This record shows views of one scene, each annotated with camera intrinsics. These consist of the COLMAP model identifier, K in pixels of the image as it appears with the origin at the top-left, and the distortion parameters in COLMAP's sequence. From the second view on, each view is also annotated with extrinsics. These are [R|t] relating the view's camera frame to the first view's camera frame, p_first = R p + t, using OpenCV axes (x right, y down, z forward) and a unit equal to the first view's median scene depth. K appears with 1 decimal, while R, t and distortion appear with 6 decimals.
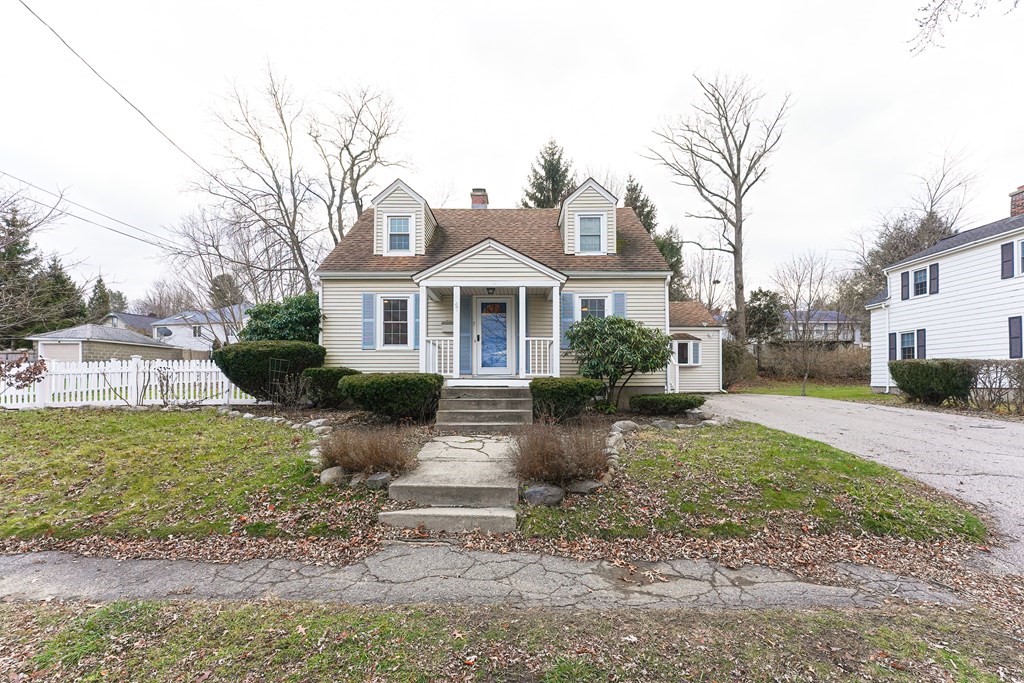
lens RADIAL K [[413.4, 0, 523.9], [0, 413.4, 372.8], [0, 0, 1]] dist [-0.000382, -0.000004]
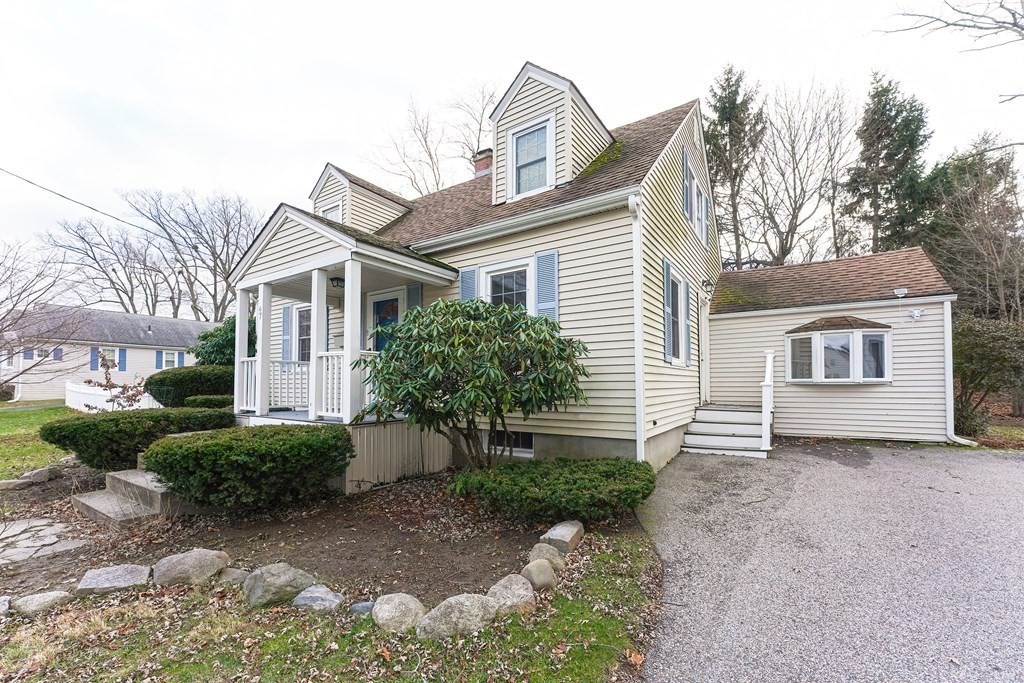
lens RADIAL K [[413.4, 0, 523.9], [0, 413.4, 372.8], [0, 0, 1]] dist [-0.000382, -0.000004]
pose [[0.833741, -0.015887, -0.551927, 0.491058], [0.010874, 0.999865, -0.012354, -0.038593], [0.552049, 0.004299, 0.833801, 0.556799]]
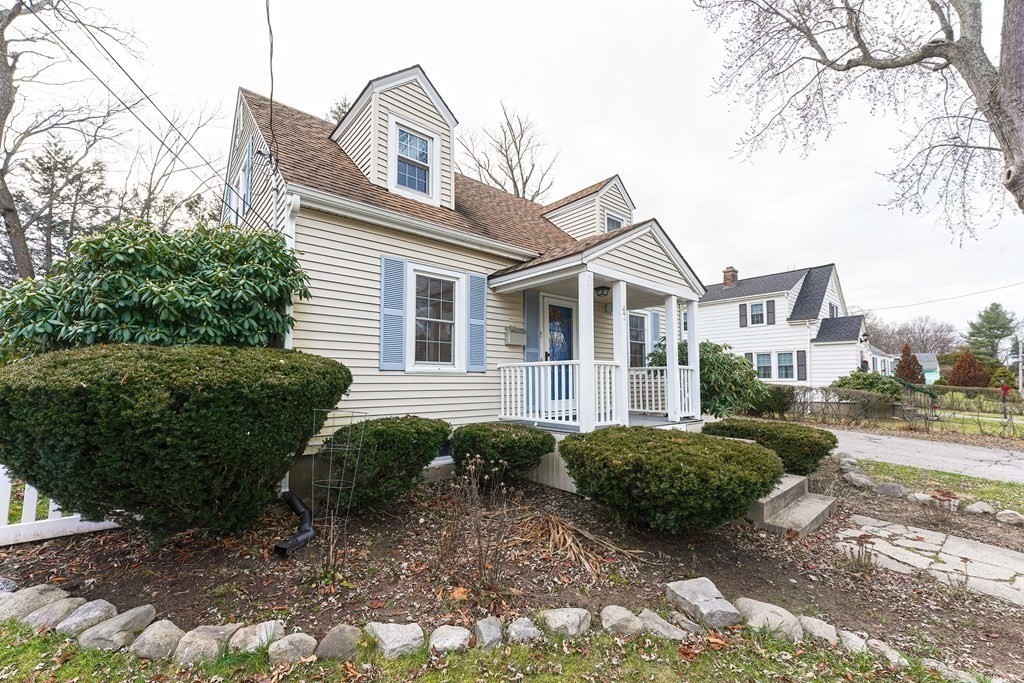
lens RADIAL K [[413.9, 0, 515.9], [0, 413.9, 339.2], [0, 0, 1]] dist [-0.001241, 0.000167]
pose [[0.751838, 0.065745, 0.656062, -0.578645], [-0.012908, 0.996293, -0.085047, -0.053451], [-0.659222, 0.055474, 0.749899, 0.527774]]
